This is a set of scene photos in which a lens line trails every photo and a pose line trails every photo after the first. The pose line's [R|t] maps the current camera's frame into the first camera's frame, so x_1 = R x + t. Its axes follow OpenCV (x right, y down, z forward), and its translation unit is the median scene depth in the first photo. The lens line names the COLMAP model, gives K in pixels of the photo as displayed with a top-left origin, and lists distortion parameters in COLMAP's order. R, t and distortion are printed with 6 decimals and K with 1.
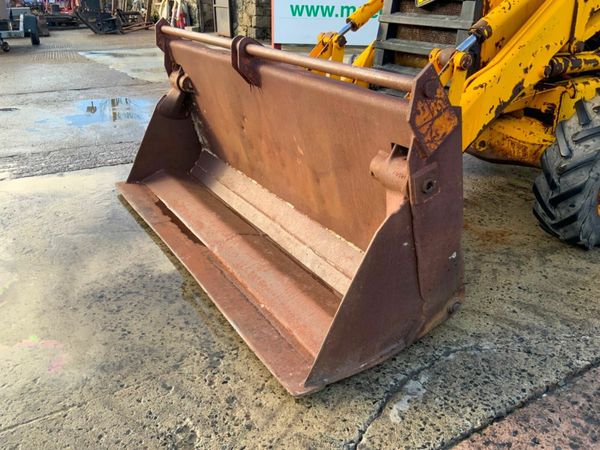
lens RADIAL K [[495.5, 0, 300.0], [0, 495.5, 225.0], [0, 0, 1]] dist [0.097279, -0.189278]
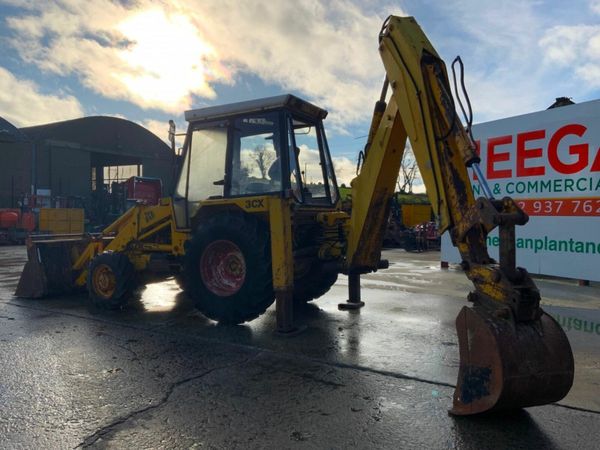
lens RADIAL K [[495.5, 0, 300.0], [0, 495.5, 225.0], [0, 0, 1]] dist [0.097279, -0.189278]
pose [[0.496306, 0.007147, -0.868118, 2.853945], [-0.374136, 0.904102, -0.206452, -0.166401], [0.783391, 0.427258, 0.451385, 0.349305]]
